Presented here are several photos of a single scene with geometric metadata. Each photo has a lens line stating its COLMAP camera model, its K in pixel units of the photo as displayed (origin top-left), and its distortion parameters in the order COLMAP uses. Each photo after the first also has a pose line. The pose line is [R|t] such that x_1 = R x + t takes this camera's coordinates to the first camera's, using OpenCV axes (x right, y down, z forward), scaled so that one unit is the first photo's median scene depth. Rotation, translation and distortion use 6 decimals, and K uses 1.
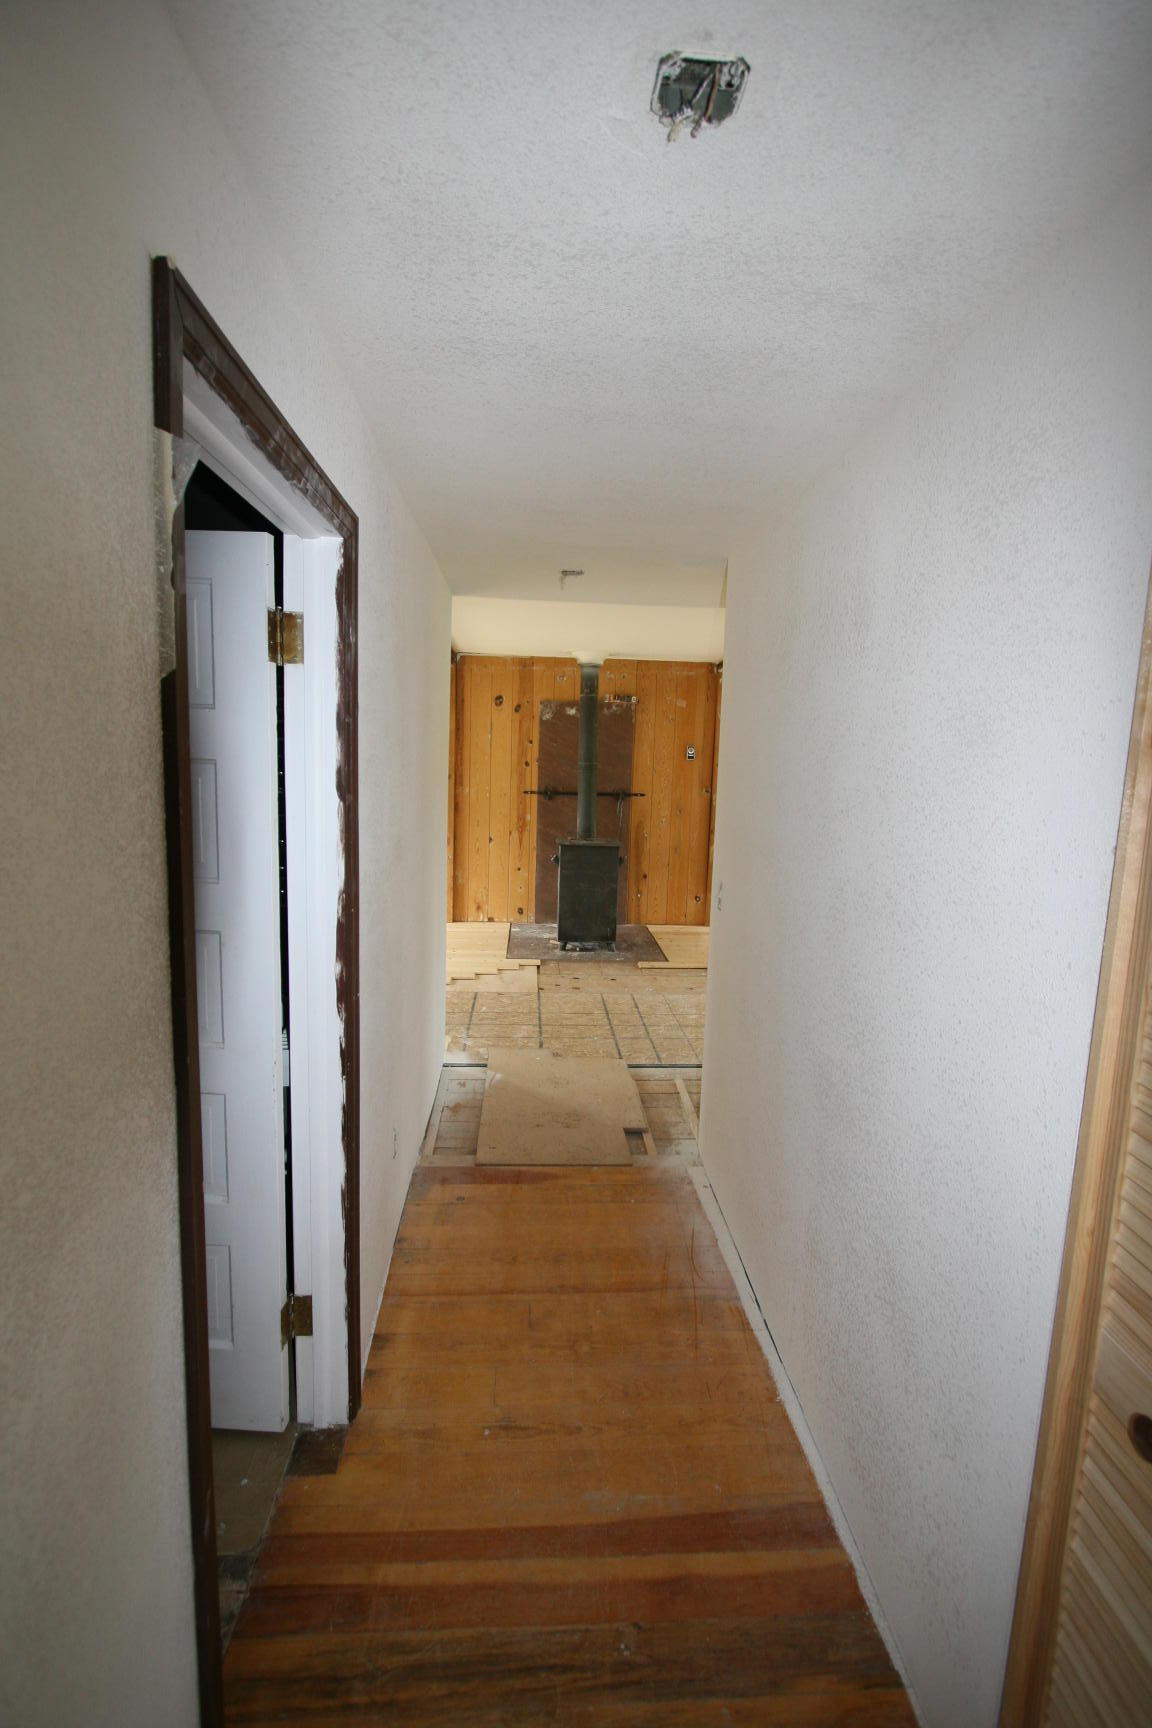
lens RADIAL K [[805.7, 0, 579.8], [0, 805.7, 867.5], [0, 0, 1]] dist [-0.015806, 0.002512]
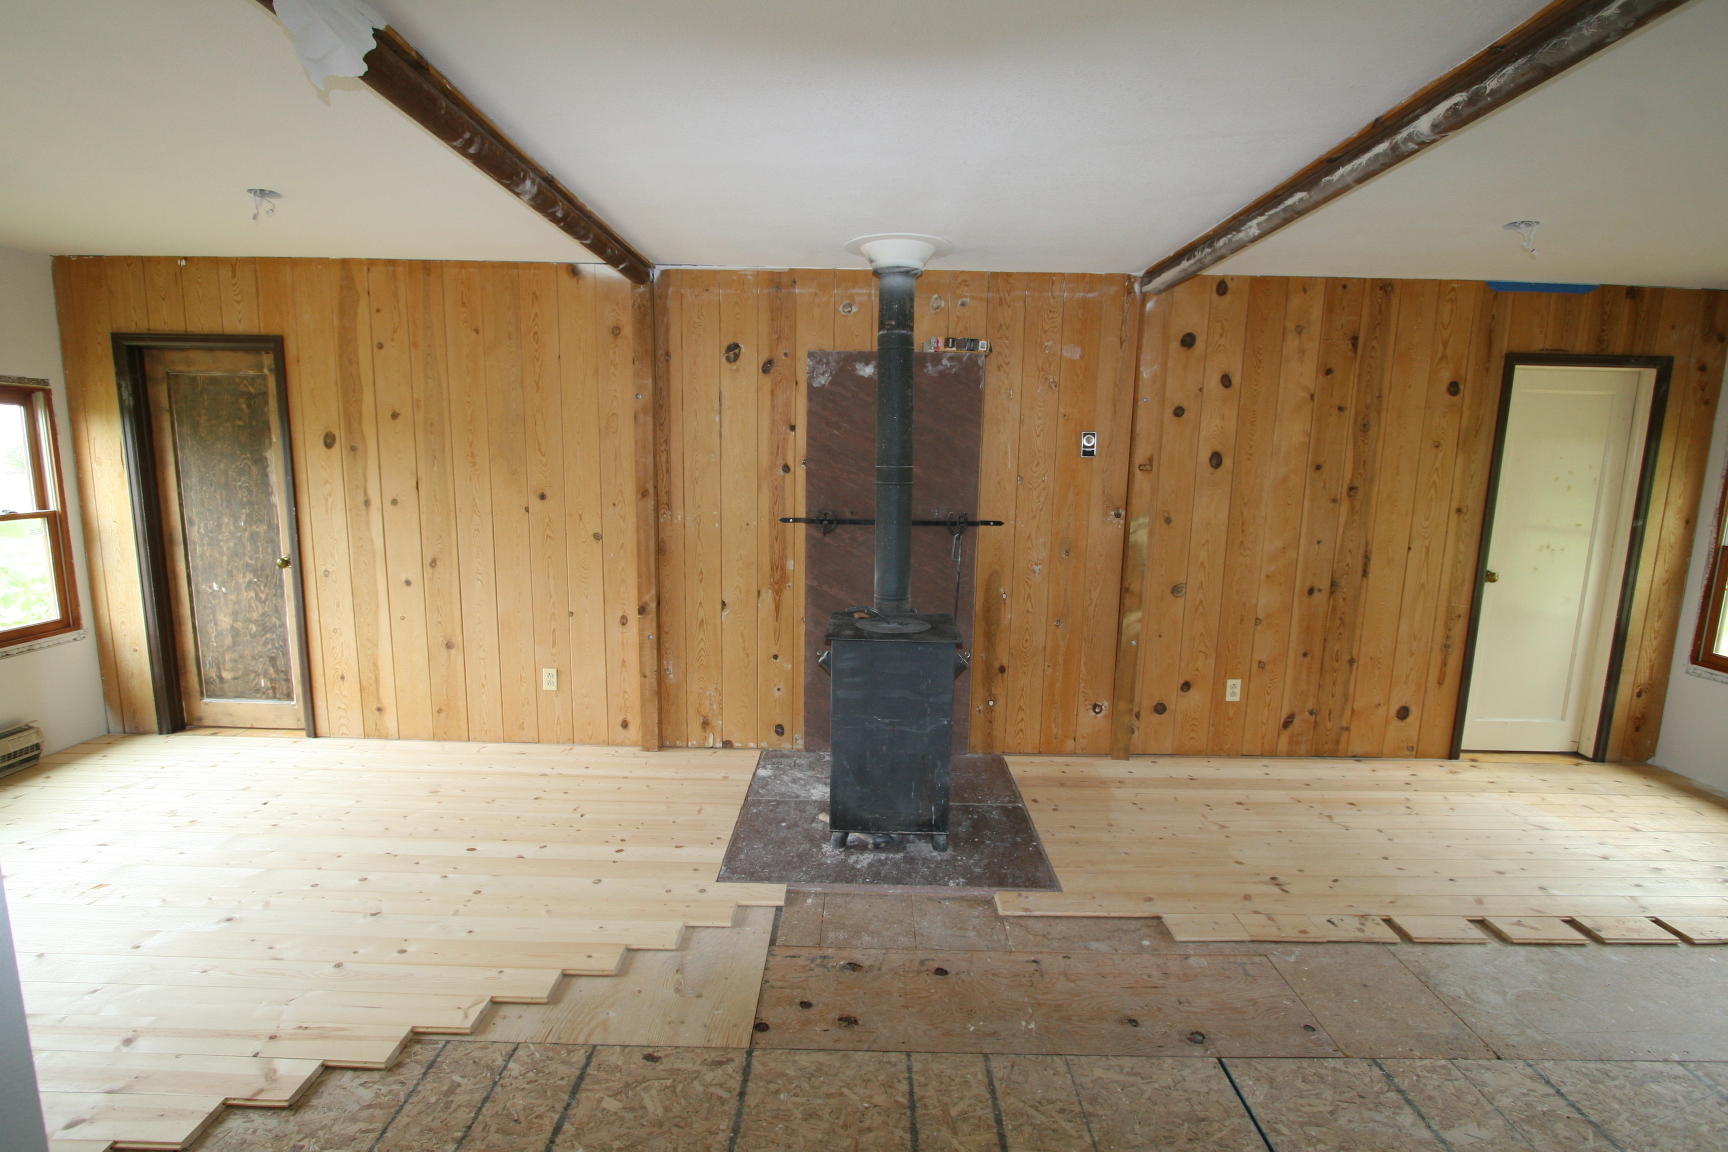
lens RADIAL K [[805.7, 0, 862.0], [0, 805.7, 577.5], [0, 0, 1]] dist [-0.015806, 0.002512]
pose [[0.997614, -0.000803, -0.069028, 0.023837], [0.002177, 0.999801, 0.019836, -0.065272], [0.068998, -0.019939, 0.997418, 0.455339]]
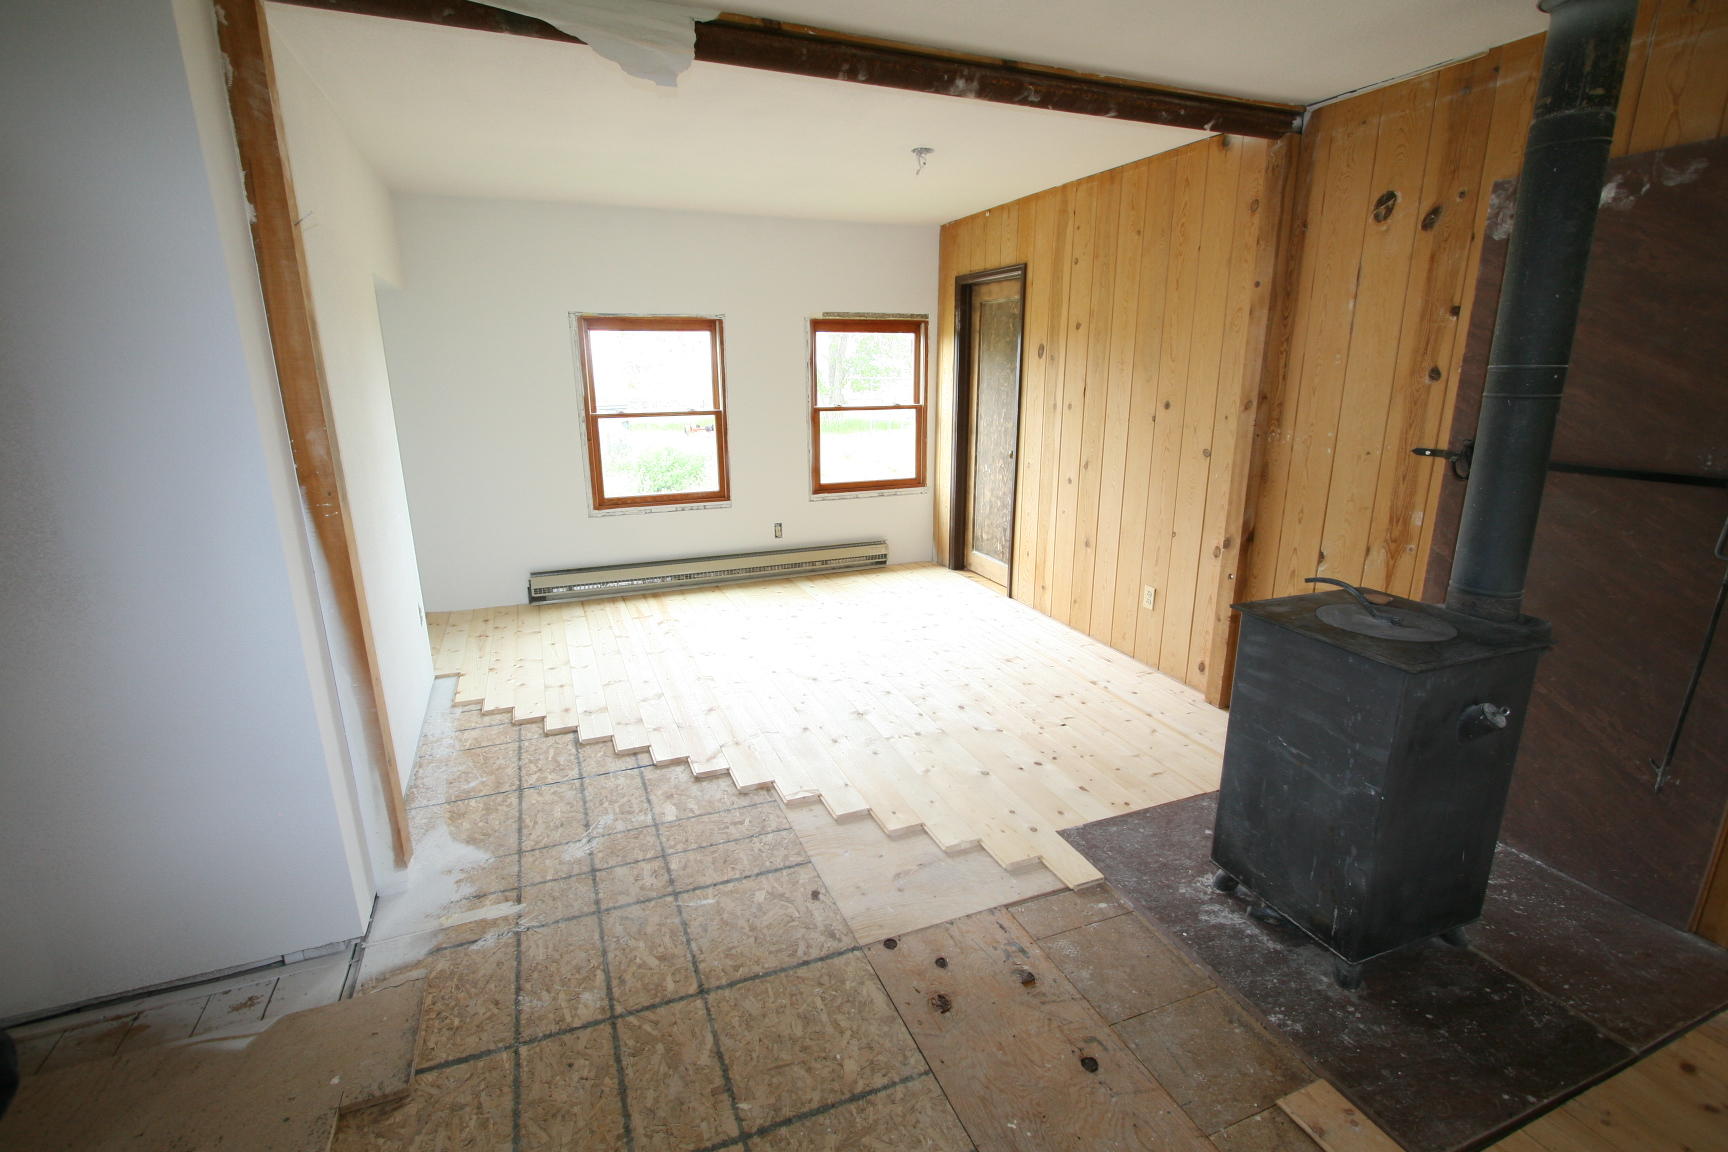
lens RADIAL K [[805.7, 0, 862.0], [0, 805.7, 577.5], [0, 0, 1]] dist [-0.015806, 0.002512]
pose [[0.308551, 0.214935, -0.926606, 0.211497], [-0.116340, 0.975350, 0.187502, -0.076247], [0.944066, 0.049948, 0.325951, 0.641780]]
